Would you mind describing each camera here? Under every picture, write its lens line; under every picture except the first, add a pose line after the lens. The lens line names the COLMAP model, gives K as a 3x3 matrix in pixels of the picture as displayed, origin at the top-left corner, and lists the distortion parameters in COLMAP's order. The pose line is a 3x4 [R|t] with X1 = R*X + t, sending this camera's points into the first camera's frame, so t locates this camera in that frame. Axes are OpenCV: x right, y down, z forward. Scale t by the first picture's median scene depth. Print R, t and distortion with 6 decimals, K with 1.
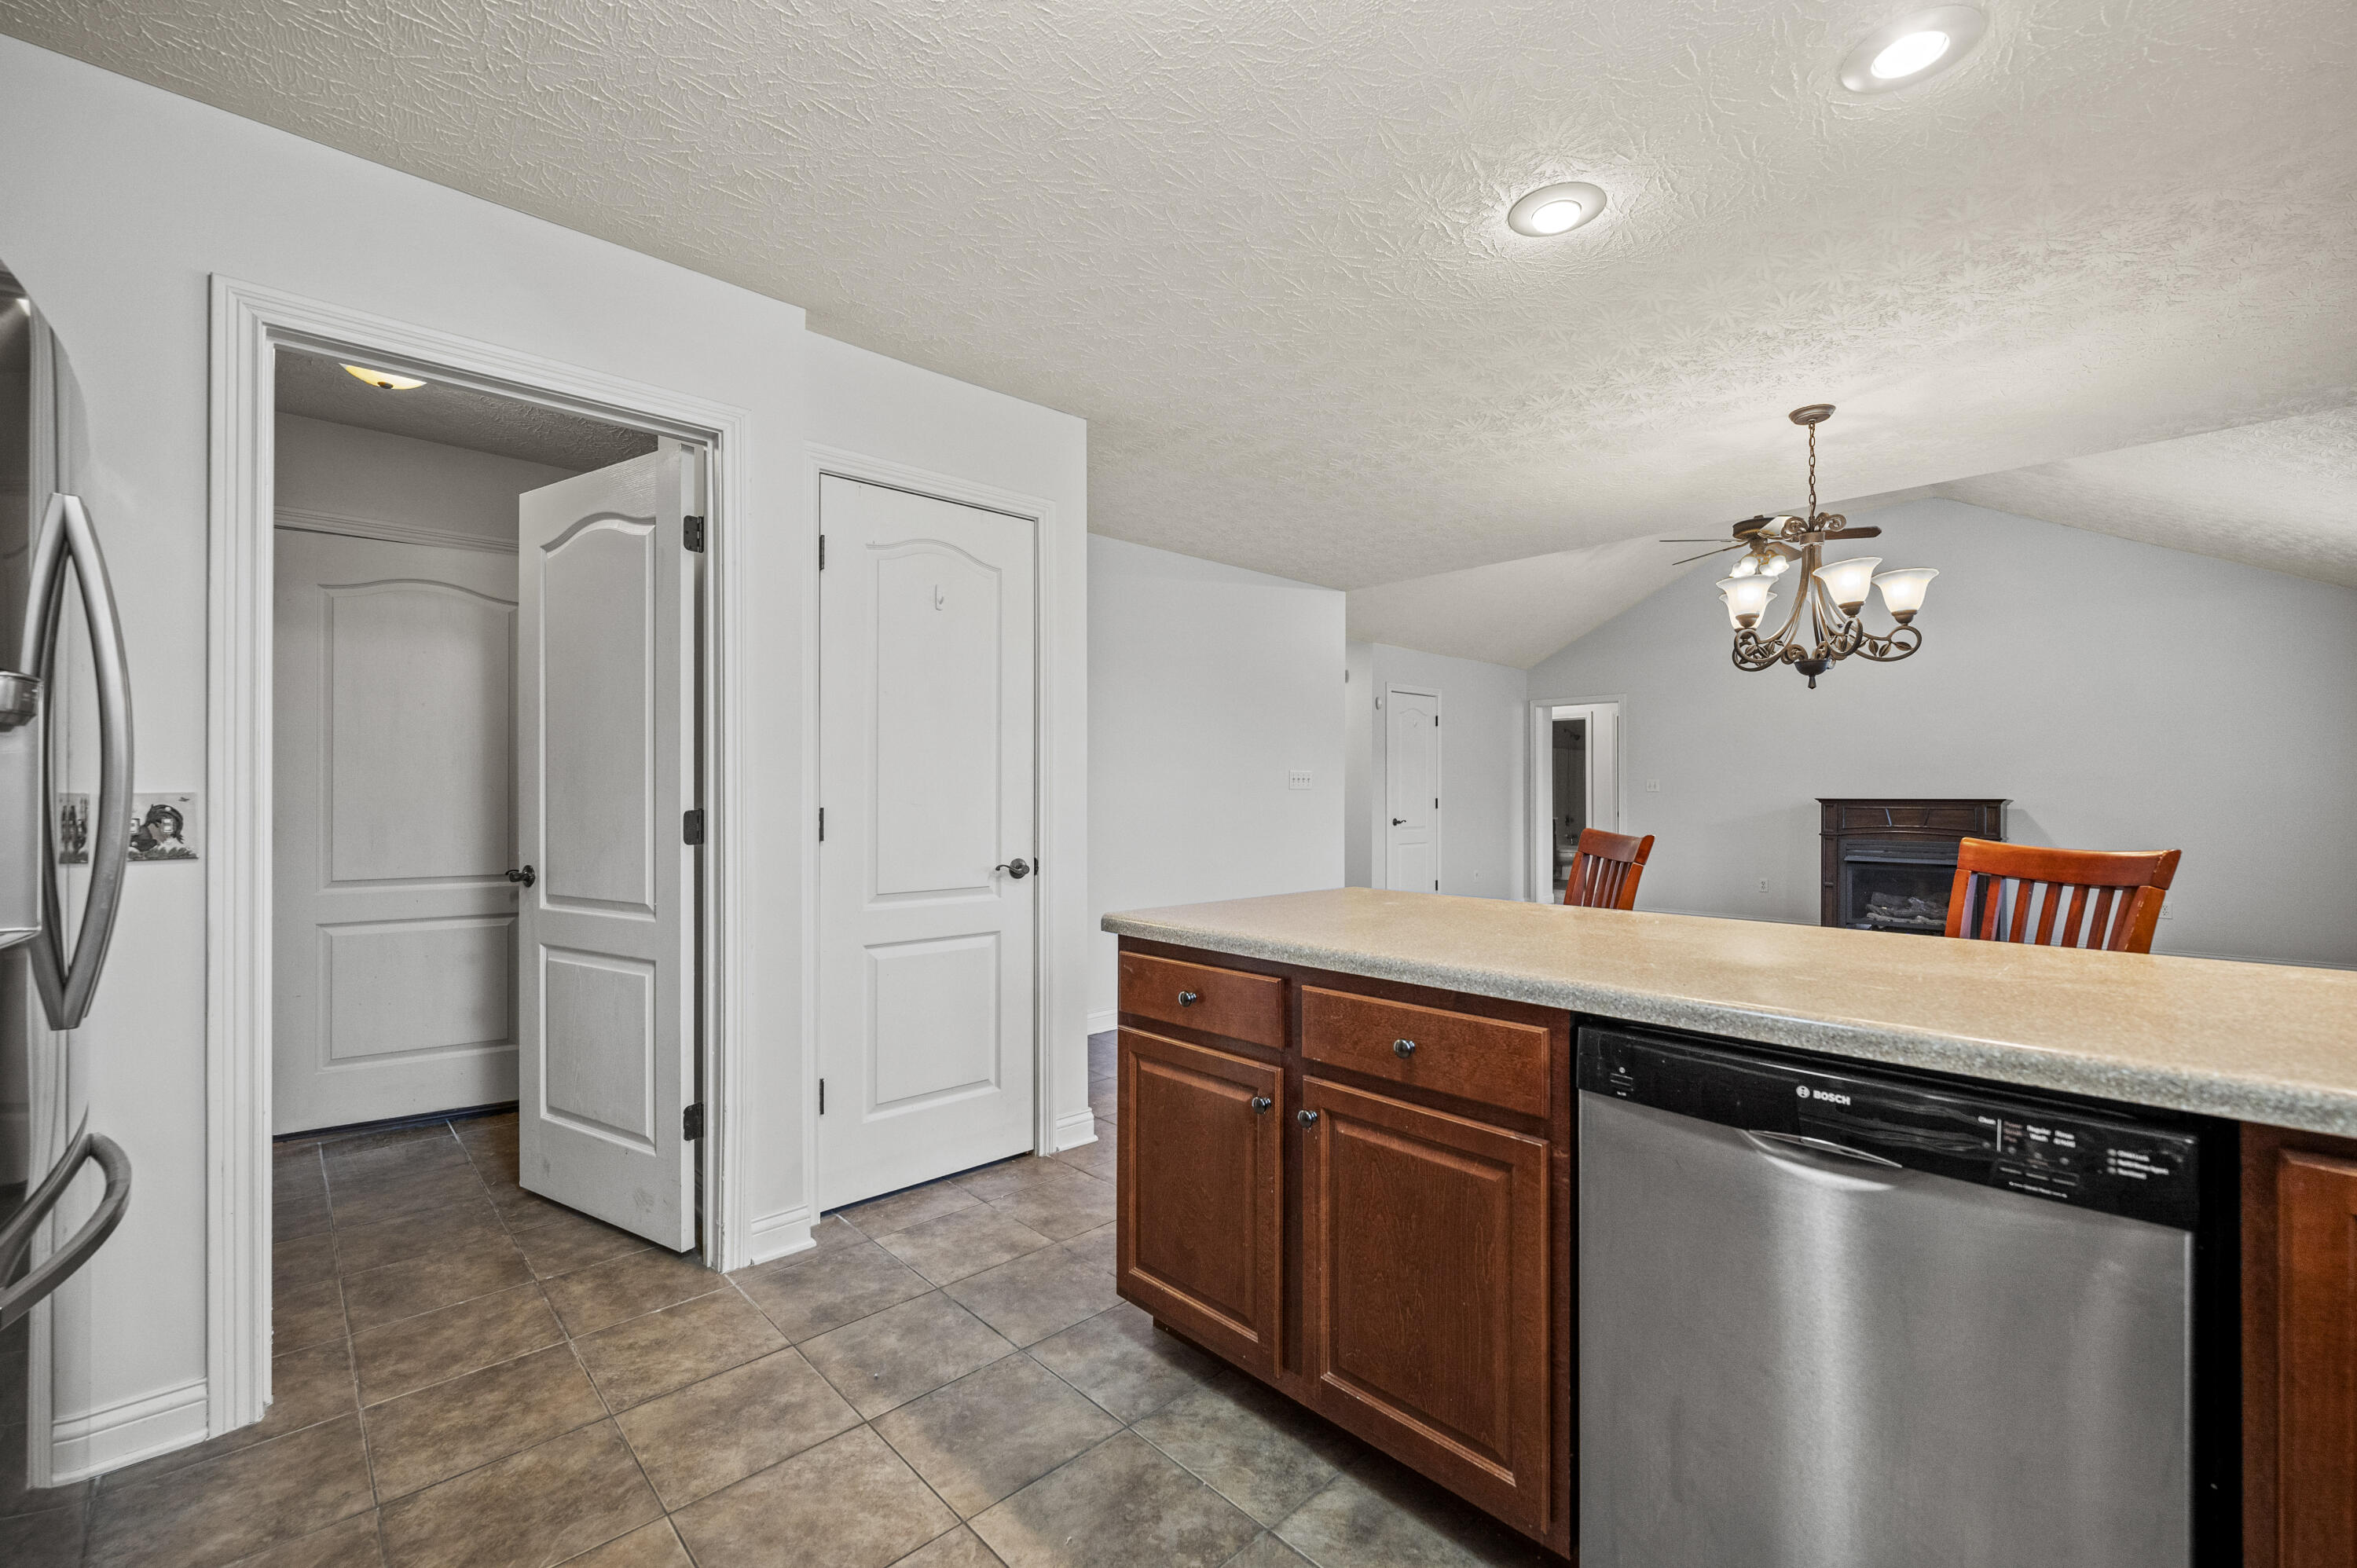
lens RADIAL K [[967.8, 0, 1176.4], [0, 967.8, 790.5], [0, 0, 1]] dist [-0.000422, -0.000072]
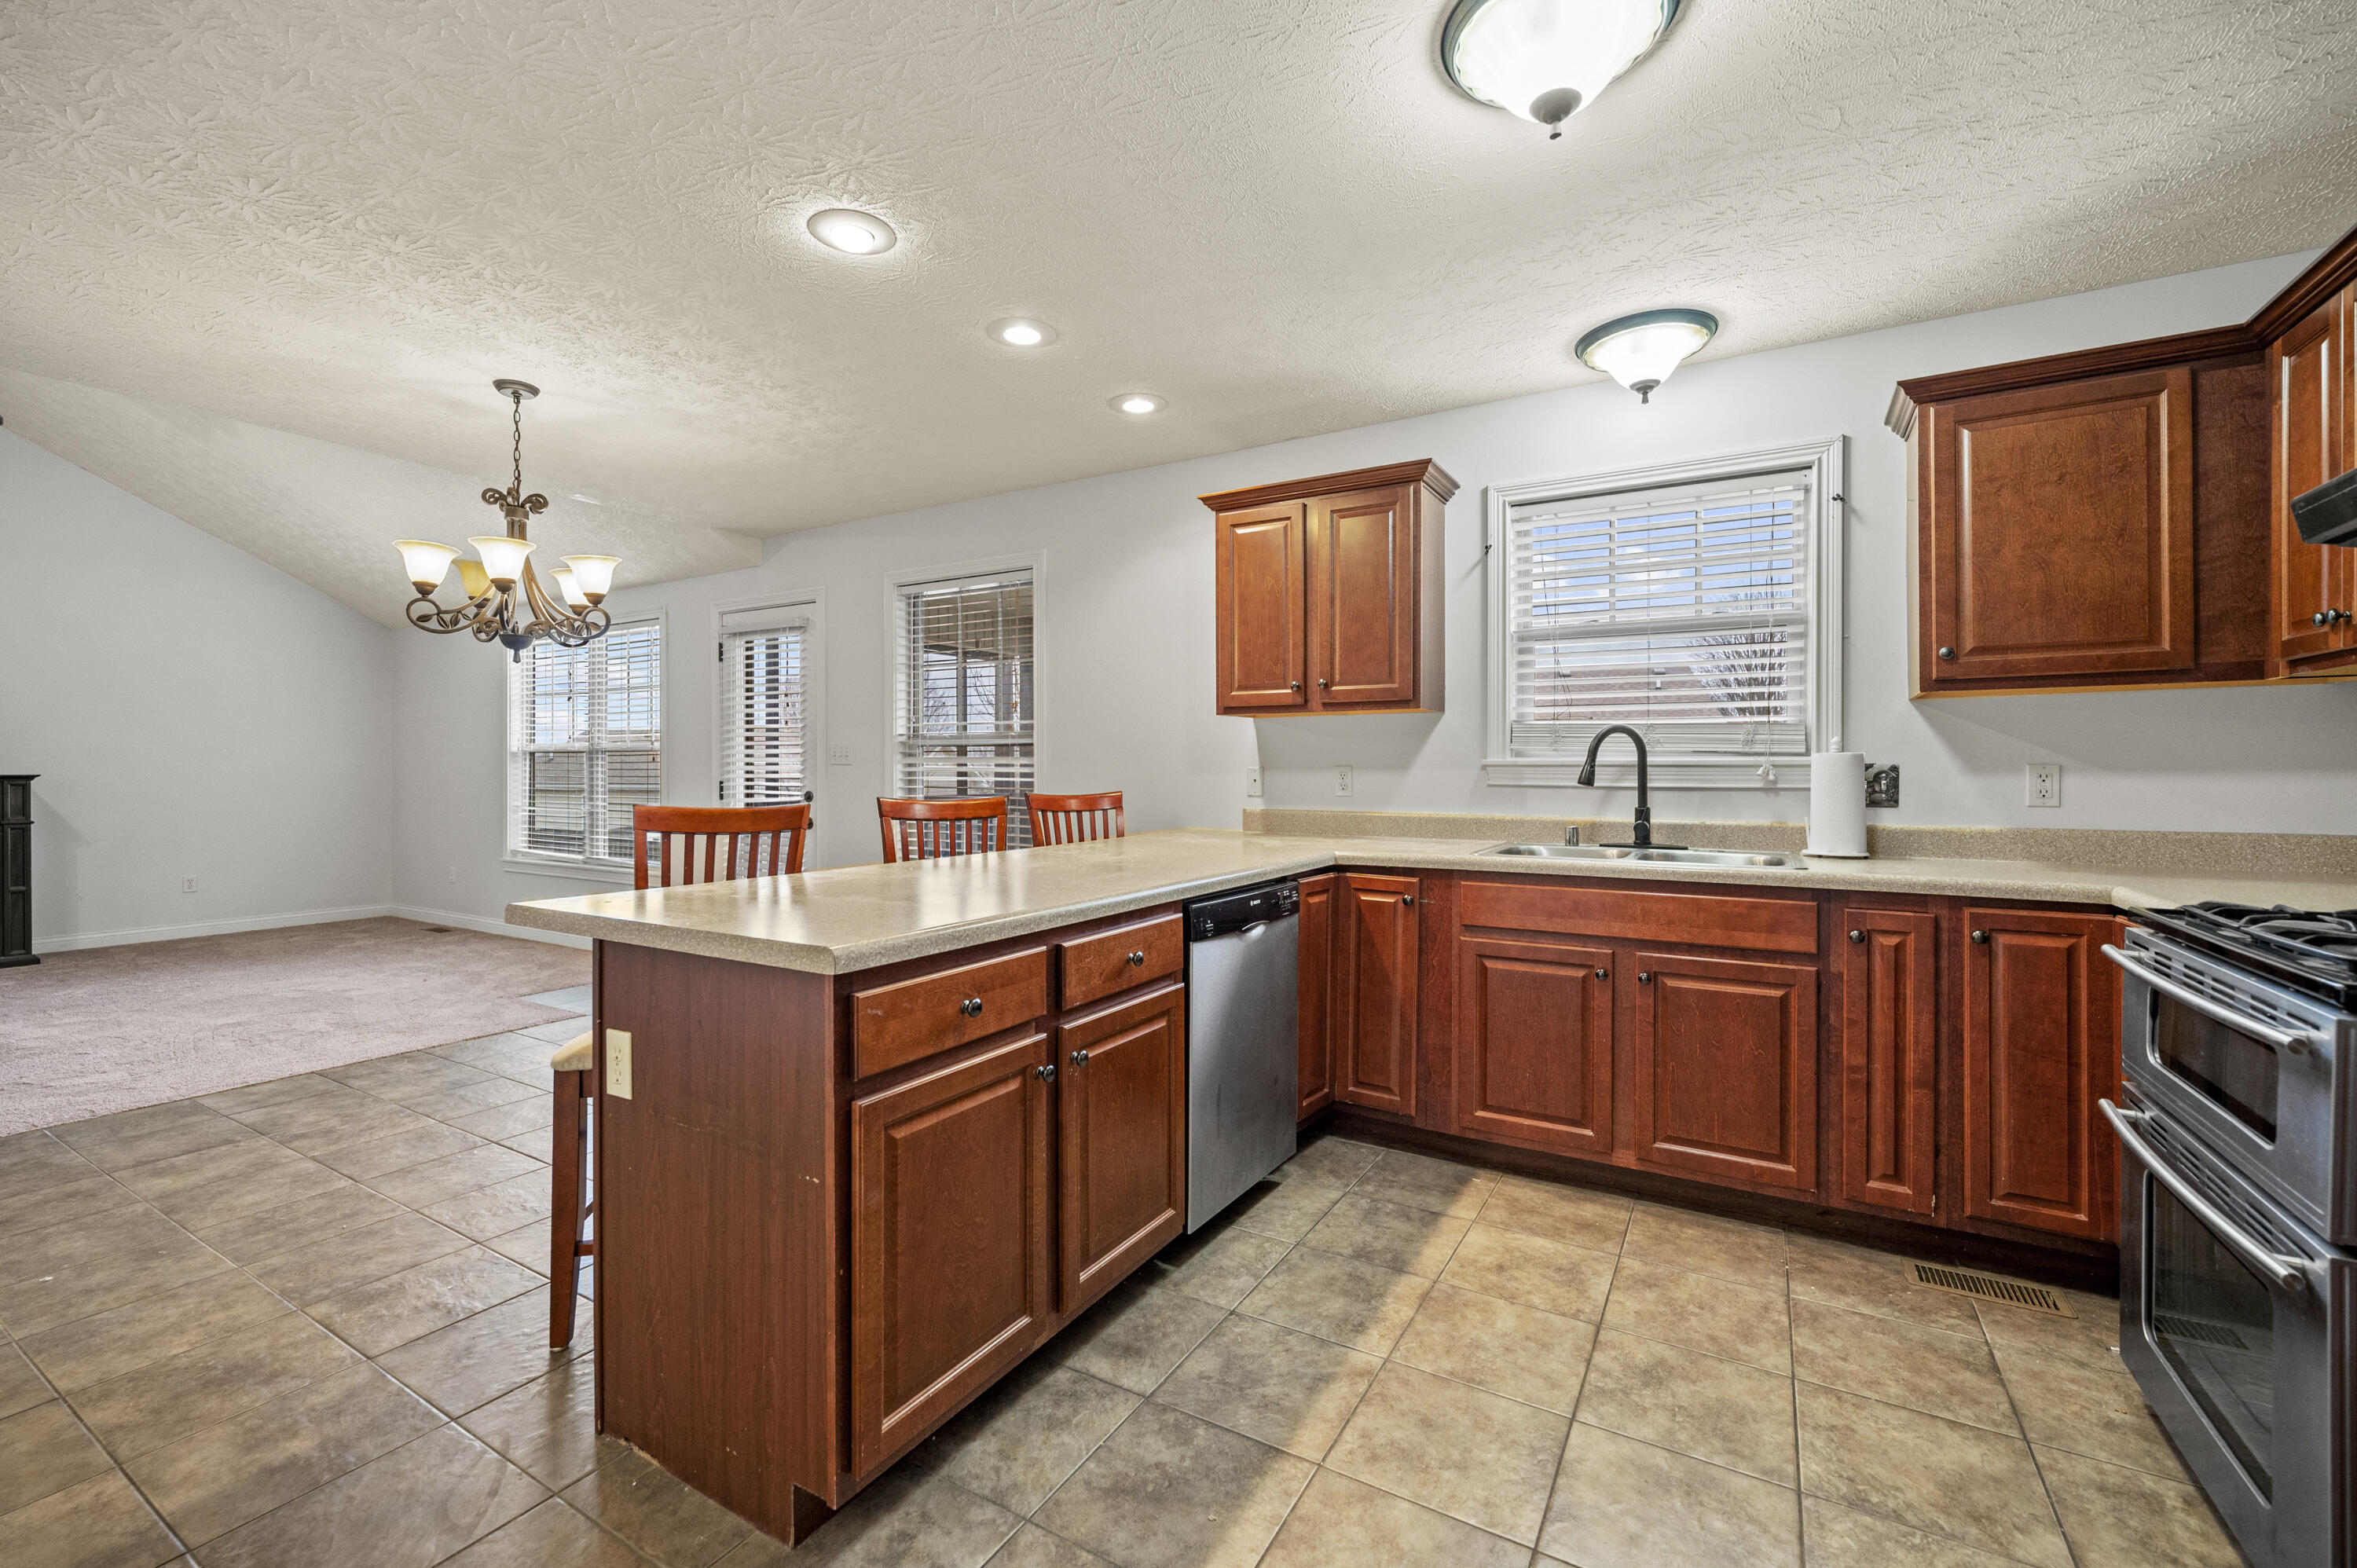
lens RADIAL K [[977.7, 0, 1165.8], [0, 977.7, 772.7], [0, 0, 1]] dist [-0.000834, 0.000132]
pose [[-0.266449, -0.003939, 0.963841, -0.576531], [-0.003499, 0.999989, 0.003120, 0.003206], [-0.963843, -0.002541, -0.266459, 0.712829]]
